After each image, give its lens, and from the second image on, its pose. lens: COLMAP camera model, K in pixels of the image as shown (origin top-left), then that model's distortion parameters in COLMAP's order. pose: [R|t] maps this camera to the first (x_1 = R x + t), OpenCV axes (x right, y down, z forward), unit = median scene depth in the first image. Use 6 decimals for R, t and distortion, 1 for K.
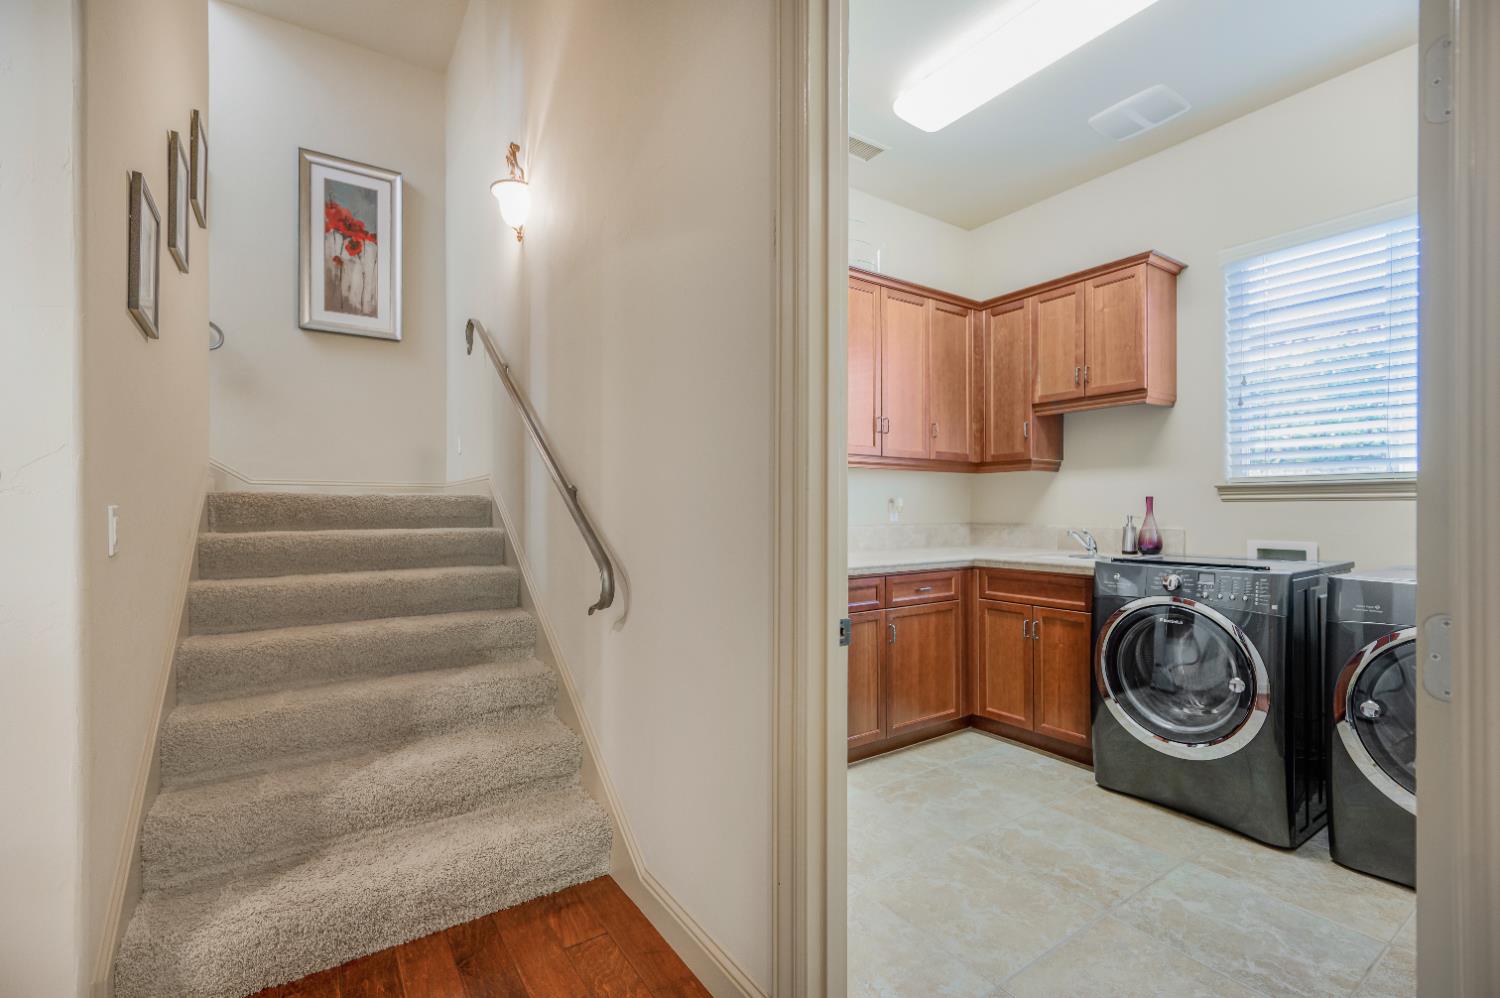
lens RADIAL K [[638.1, 0, 753.6], [0, 638.1, 502.2], [0, 0, 1]] dist [0.001712, 0.000459]
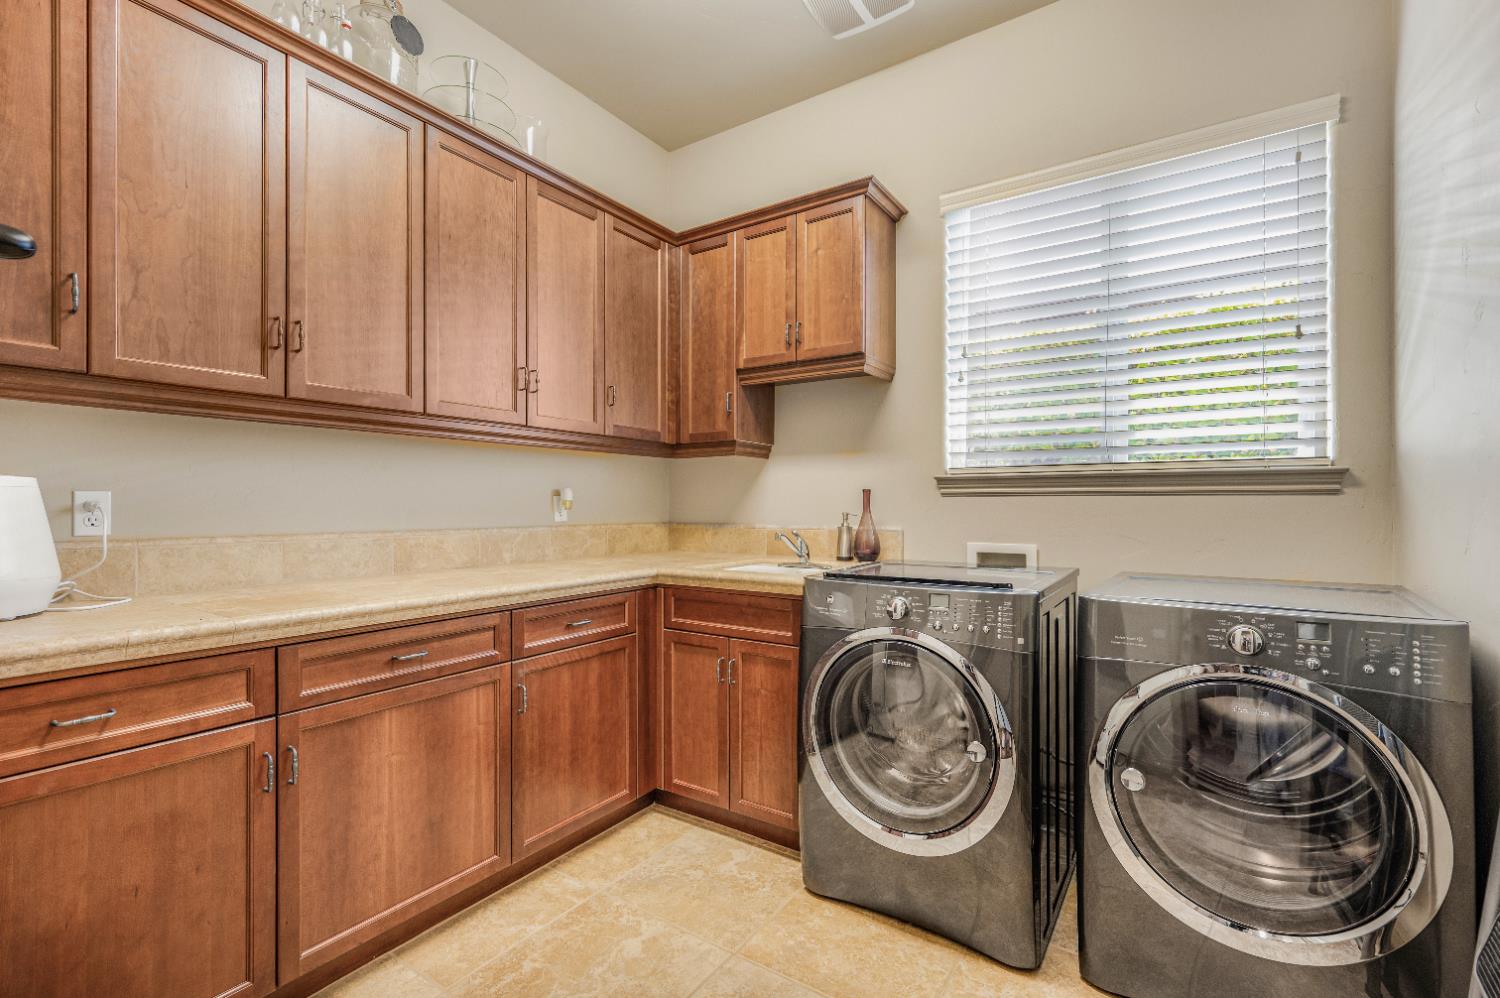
lens RADIAL K [[638.1, 0, 753.6], [0, 638.1, 502.2], [0, 0, 1]] dist [0.001712, 0.000459]
pose [[0.923260, 0.001978, 0.384170, 0.173704], [-0.004688, 0.999970, 0.006119, 0.003134], [-0.384146, -0.007450, 0.923242, 0.302233]]
